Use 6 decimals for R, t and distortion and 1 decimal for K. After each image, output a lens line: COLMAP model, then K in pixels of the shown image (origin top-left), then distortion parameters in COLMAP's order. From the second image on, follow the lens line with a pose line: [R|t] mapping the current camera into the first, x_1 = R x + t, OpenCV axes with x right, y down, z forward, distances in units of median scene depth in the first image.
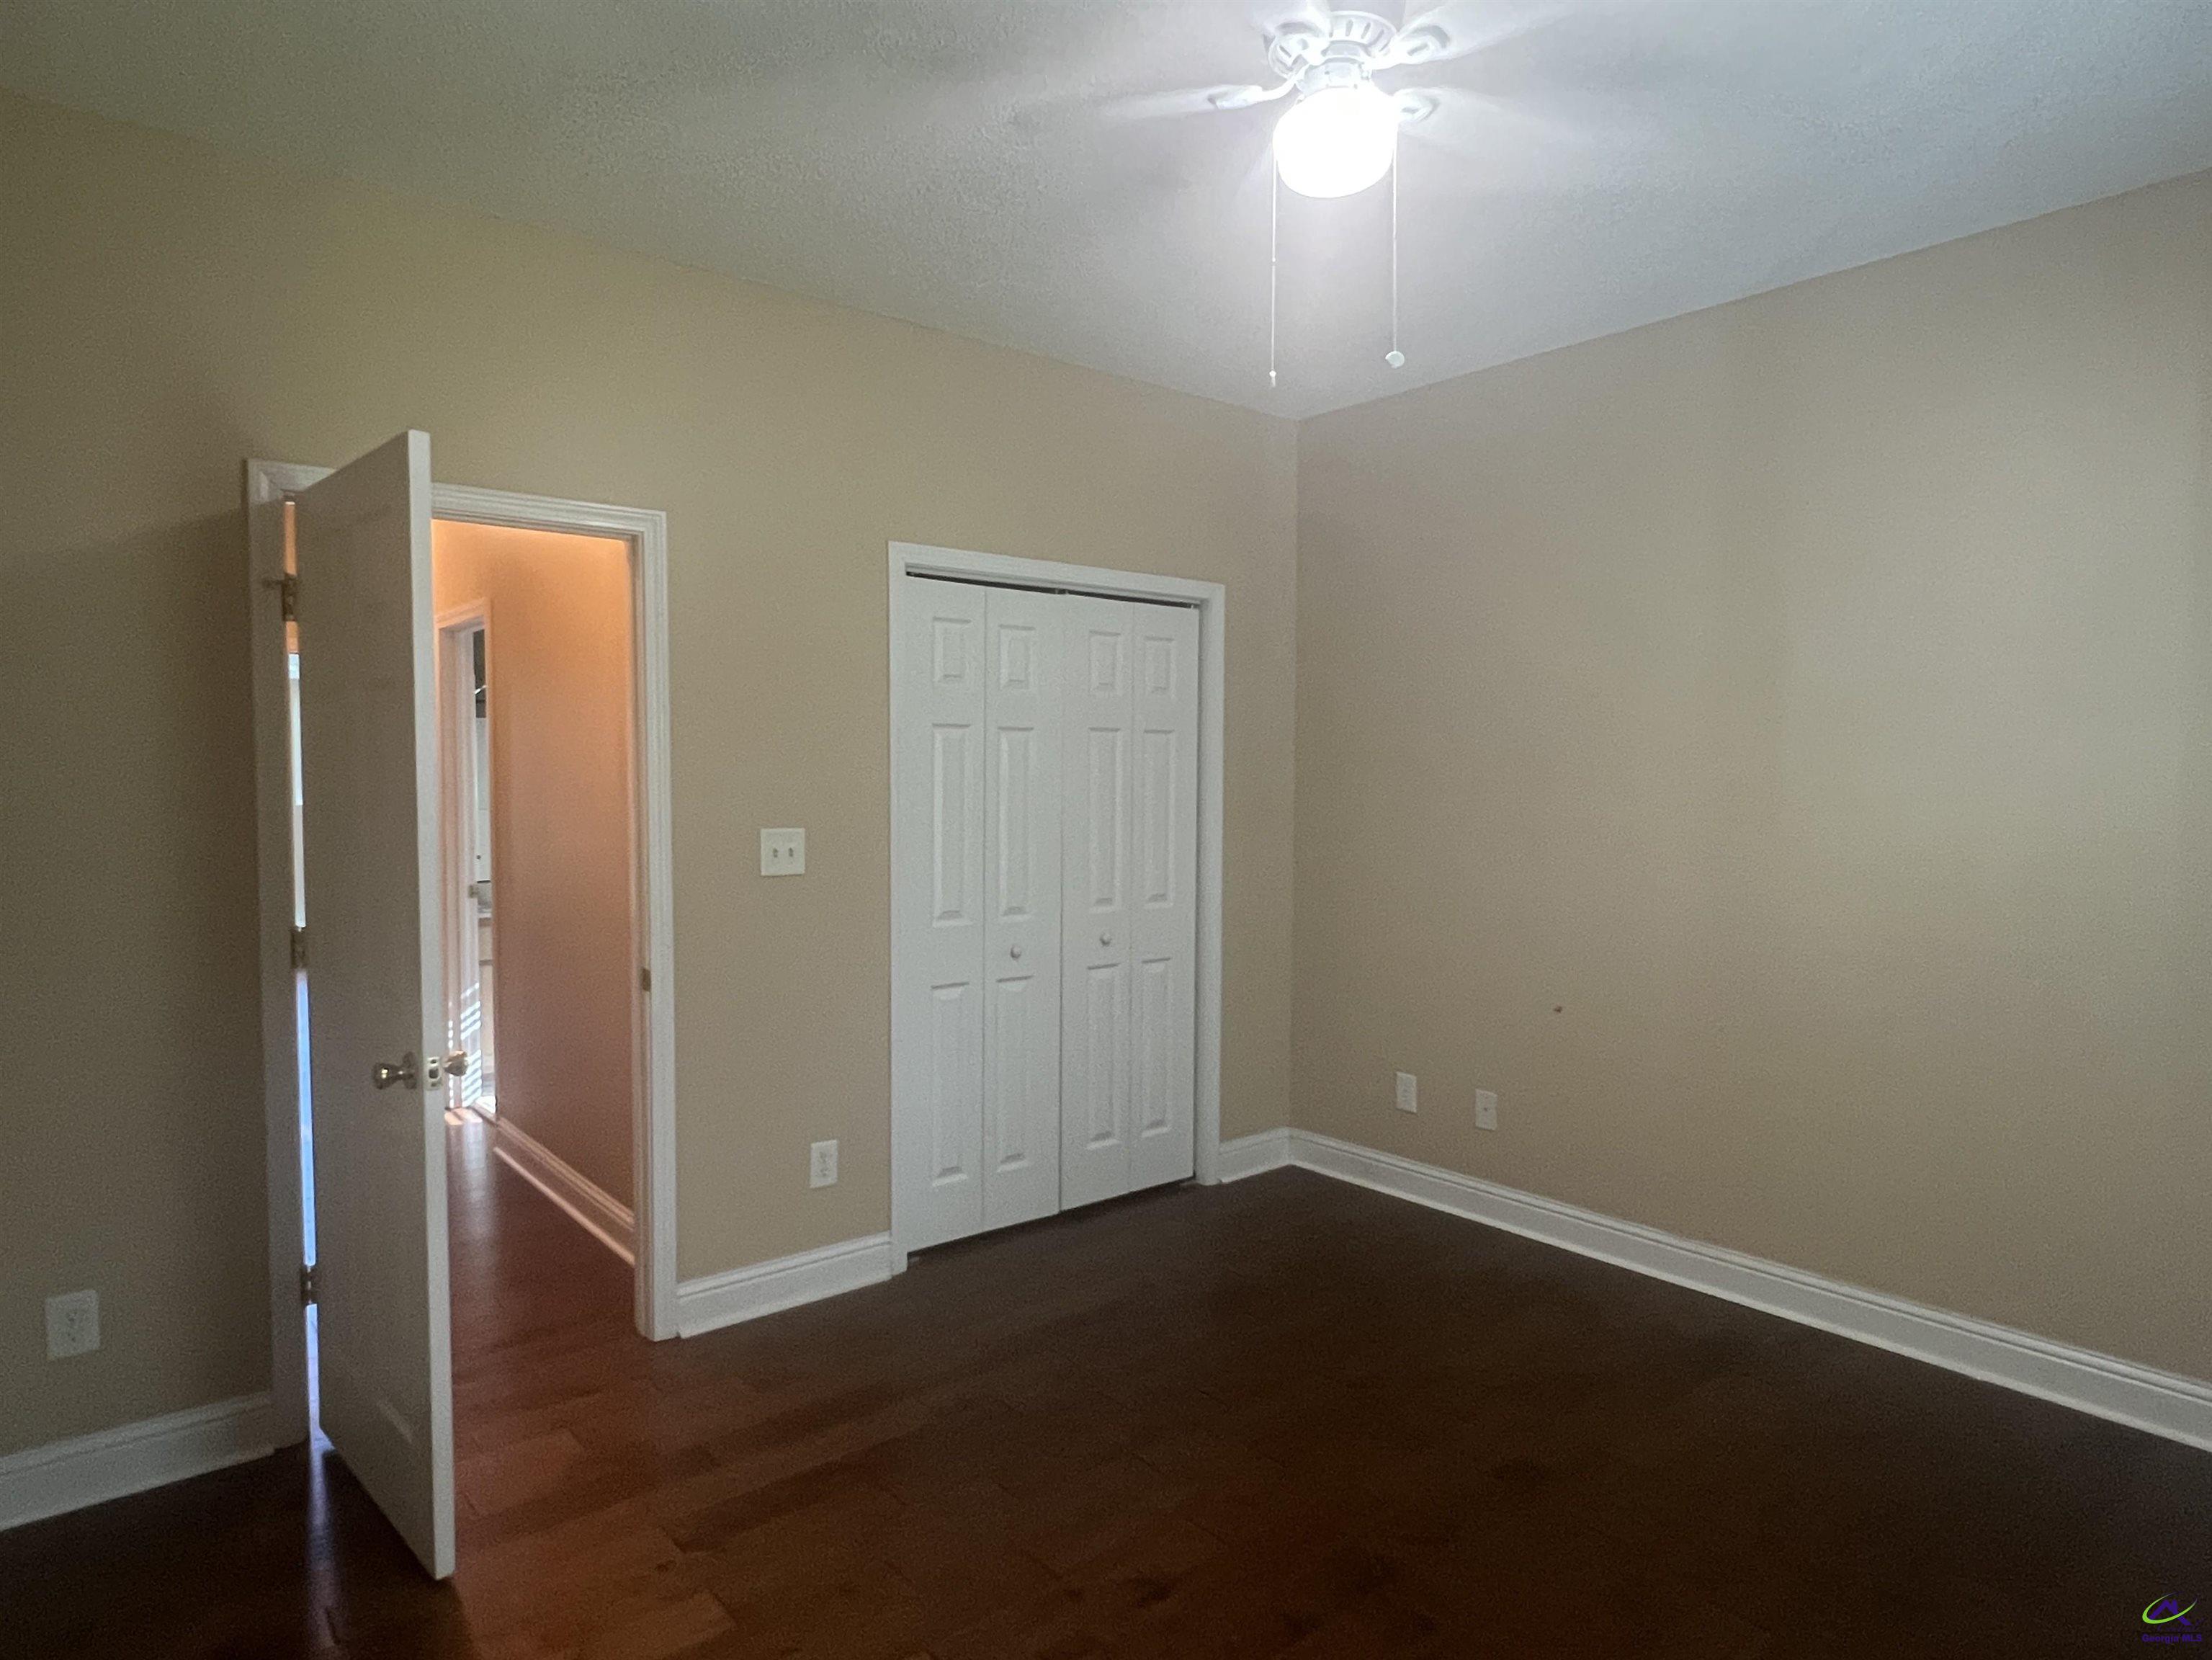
lens RADIAL K [[1291.0, 0, 1102.2], [0, 1291.0, 825.5], [0, 0, 1]] dist [-0.009015, -0.001216]
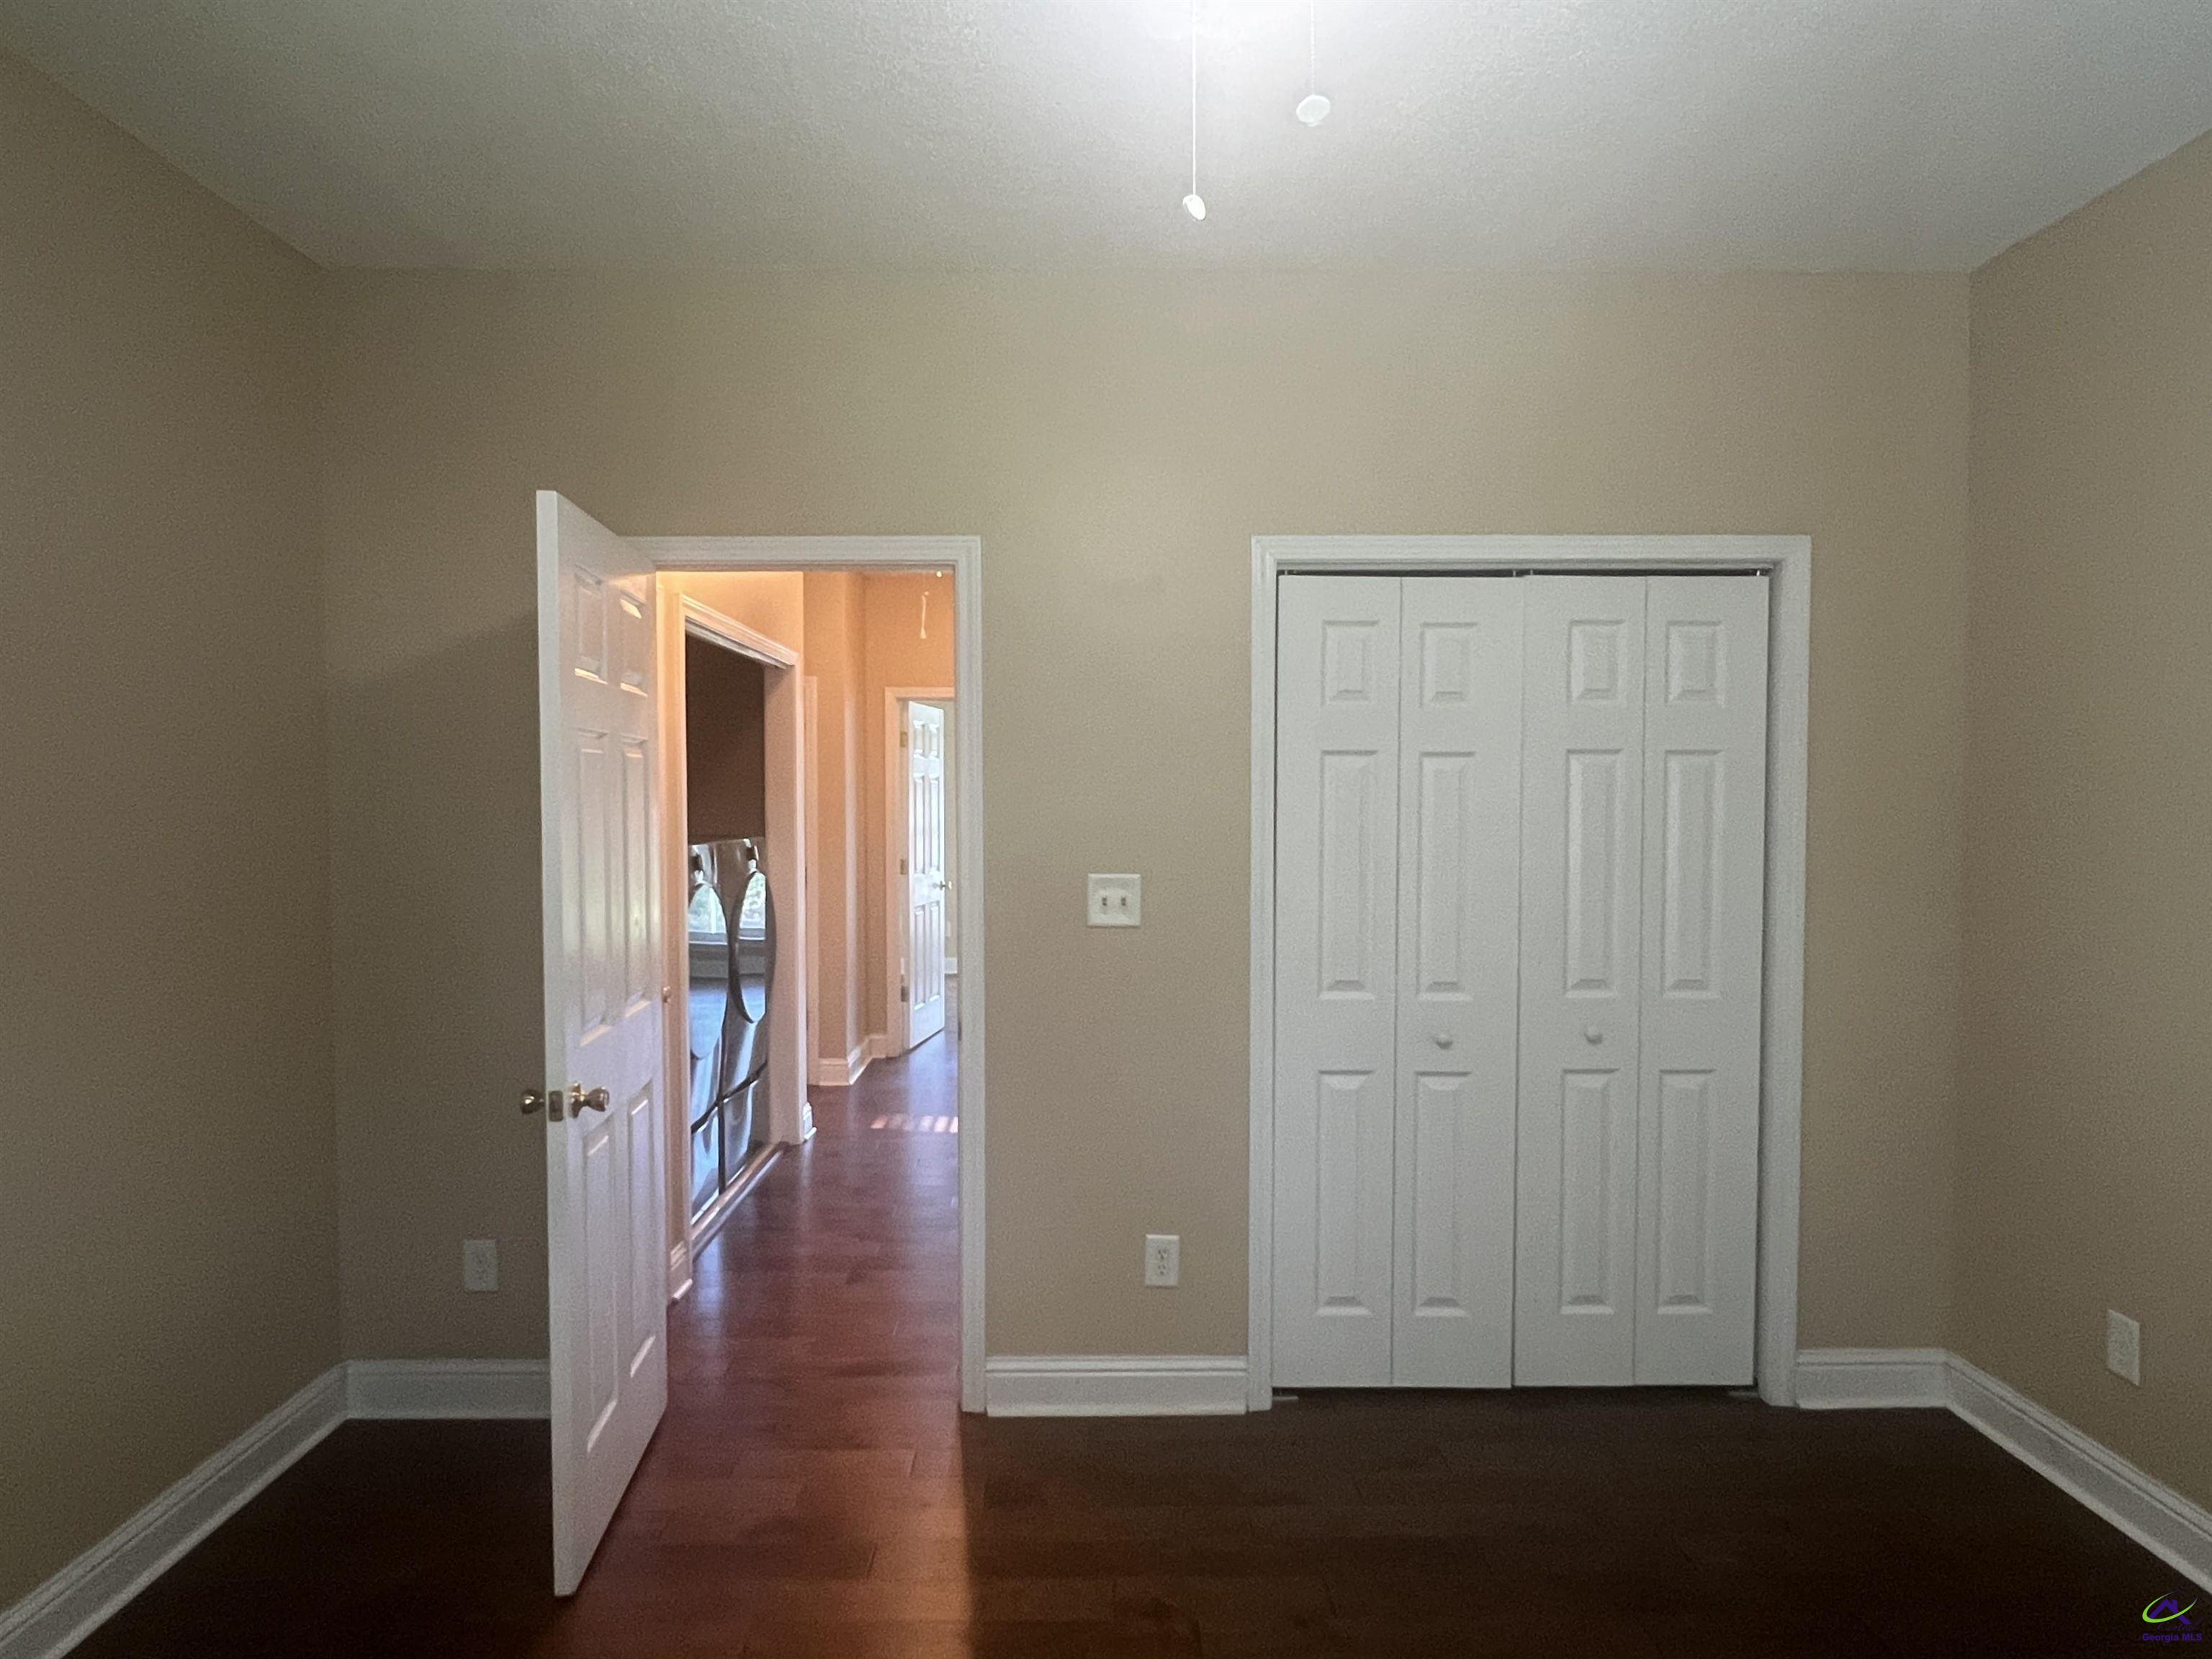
lens RADIAL K [[1290.8, 0, 1103.3], [0, 1290.8, 839.2], [0, 0, 1]] dist [-0.009015, -0.001216]
pose [[0.773686, 0.015550, -0.633378, 0.256977], [-0.023086, 0.999727, -0.003656, -0.015393], [0.633148, 0.017451, 0.773834, 0.252931]]
